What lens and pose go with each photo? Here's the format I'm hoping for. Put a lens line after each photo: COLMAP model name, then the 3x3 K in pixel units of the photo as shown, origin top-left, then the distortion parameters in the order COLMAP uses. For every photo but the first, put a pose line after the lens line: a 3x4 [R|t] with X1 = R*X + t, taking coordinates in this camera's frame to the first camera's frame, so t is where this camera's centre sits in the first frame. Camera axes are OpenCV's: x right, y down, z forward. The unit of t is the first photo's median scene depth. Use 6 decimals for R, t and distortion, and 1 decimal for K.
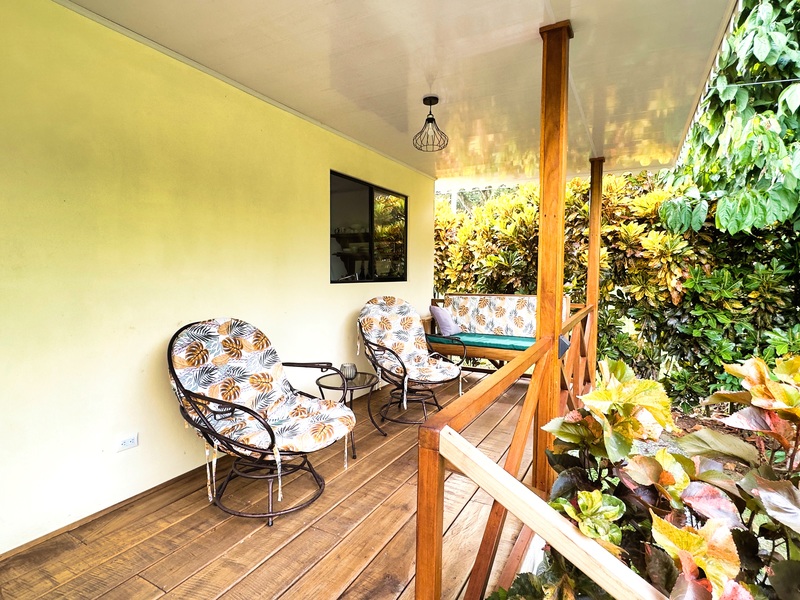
lens RADIAL K [[426.8, 0, 400.8], [0, 426.8, 299.2], [0, 0, 1]] dist [-0.002542, 0.000648]
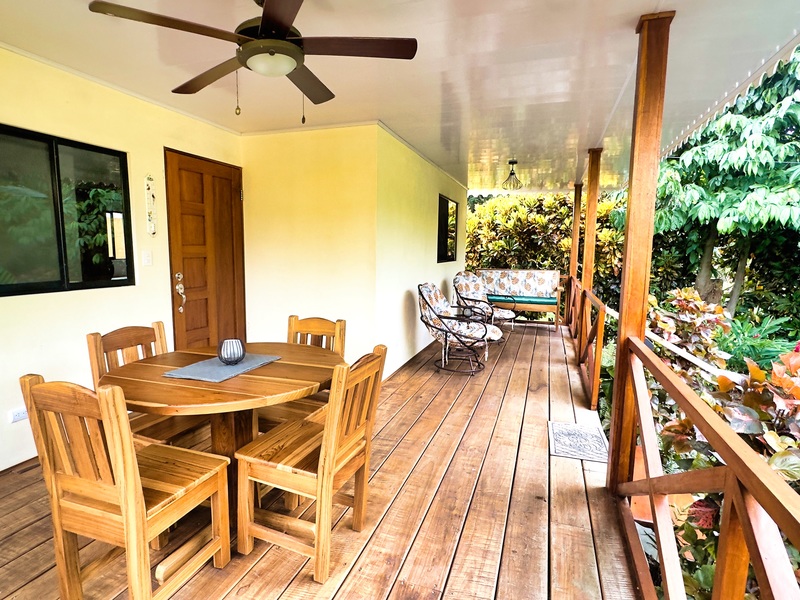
lens RADIAL K [[426.8, 0, 400.8], [0, 426.8, 299.2], [0, 0, 1]] dist [-0.002542, 0.000648]
pose [[0.985985, -0.013433, 0.166290, -0.408933], [0.003150, 0.998074, 0.061948, -0.000679], [-0.166802, -0.060556, 0.984129, -0.427857]]
